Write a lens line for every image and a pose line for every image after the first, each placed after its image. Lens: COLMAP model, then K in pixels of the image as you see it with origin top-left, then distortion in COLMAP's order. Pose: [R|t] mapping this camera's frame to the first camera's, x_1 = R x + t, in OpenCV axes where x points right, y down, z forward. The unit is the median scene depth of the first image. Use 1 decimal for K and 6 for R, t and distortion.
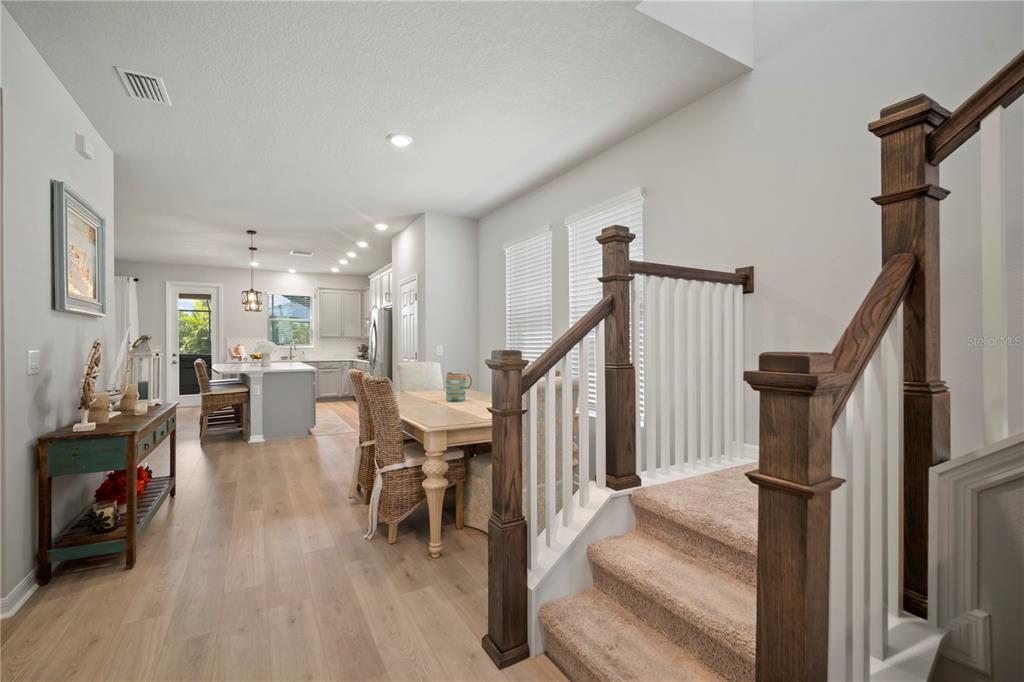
lens RADIAL K [[446.2, 0, 512.5], [0, 446.2, 343.7], [0, 0, 1]] dist [-0.013246, 0.004294]
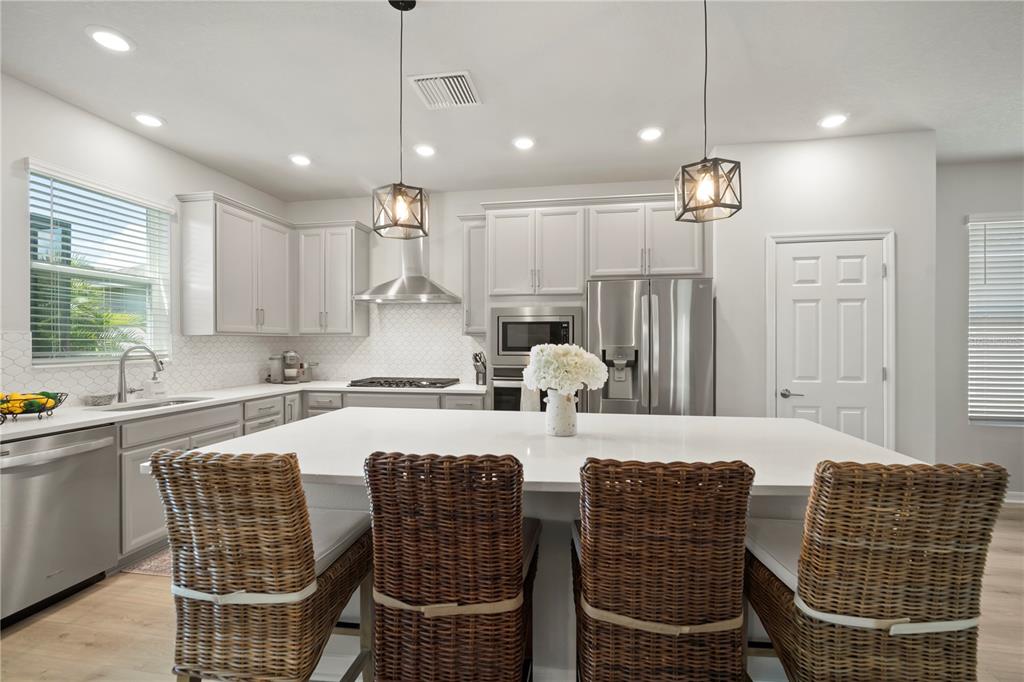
lens RADIAL K [[446.2, 0, 510.7], [0, 446.2, 345.0], [0, 0, 1]] dist [-0.013246, 0.004294]
pose [[0.628914, 0.001654, 0.777473, -0.867333], [-0.011105, 0.999915, 0.006855, -0.015039], [-0.777395, -0.012945, 0.628879, 0.900967]]
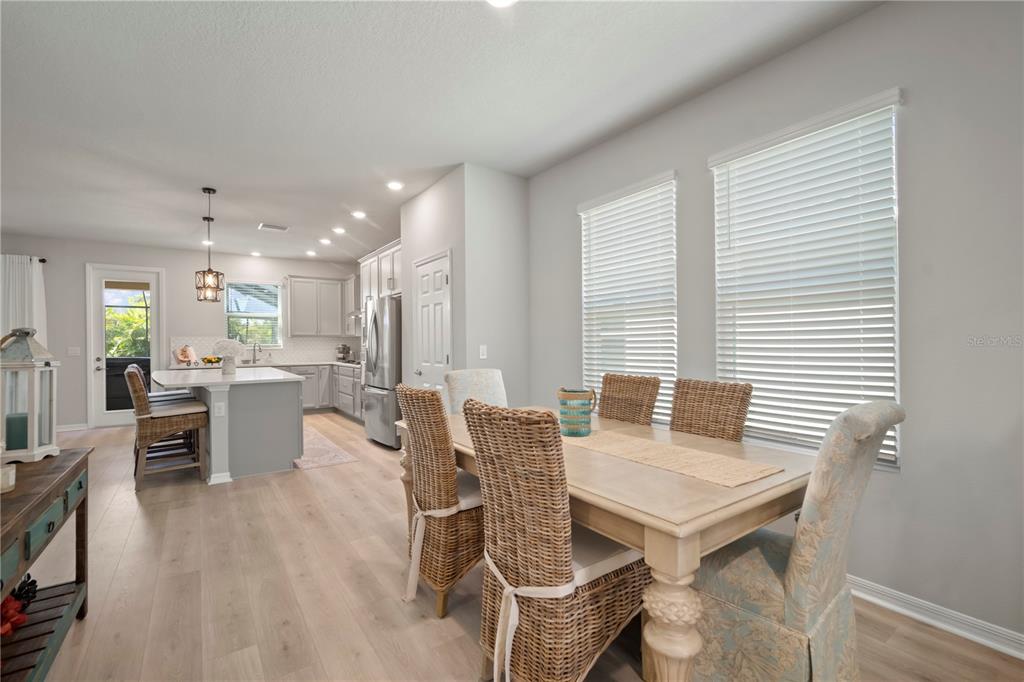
lens RADIAL K [[446.2, 0, 514.1], [0, 446.2, 344.6], [0, 0, 1]] dist [-0.013246, 0.004294]
pose [[0.995548, -0.004792, 0.094130, -0.155799], [0.004506, 0.999985, 0.003258, 0.000671], [-0.094144, -0.002819, 0.995555, 0.223916]]
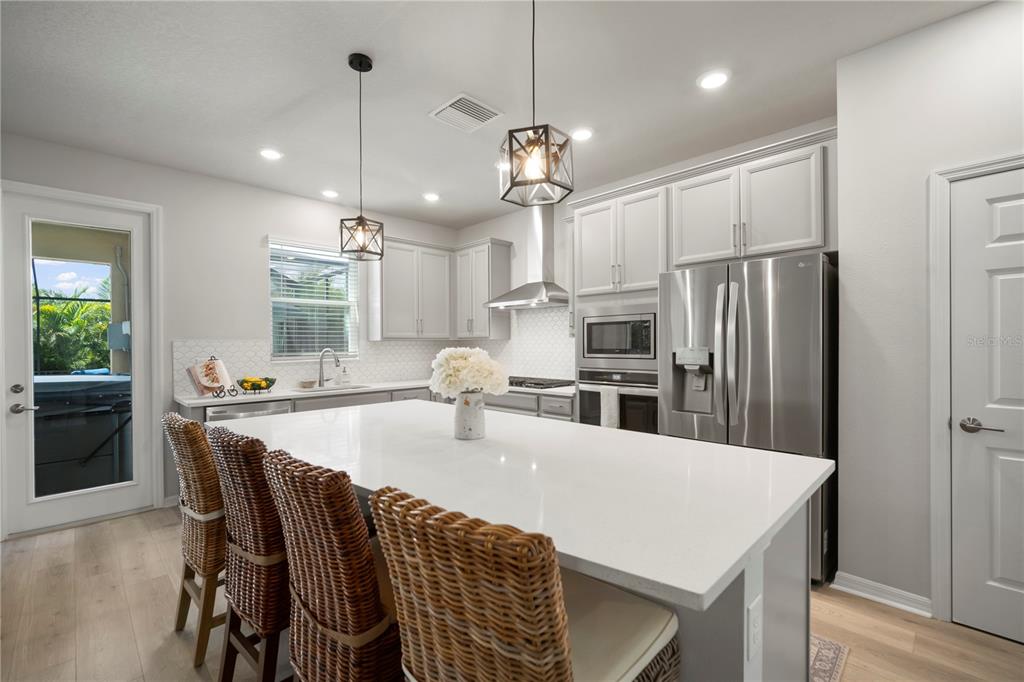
lens RADIAL K [[446.2, 0, 515.0], [0, 446.2, 346.0], [0, 0, 1]] dist [-0.013246, 0.004294]
pose [[0.962744, -0.002428, 0.270404, -0.654697], [-0.000193, 0.999953, 0.009666, -0.017700], [-0.270415, -0.009359, 0.962698, 0.758775]]
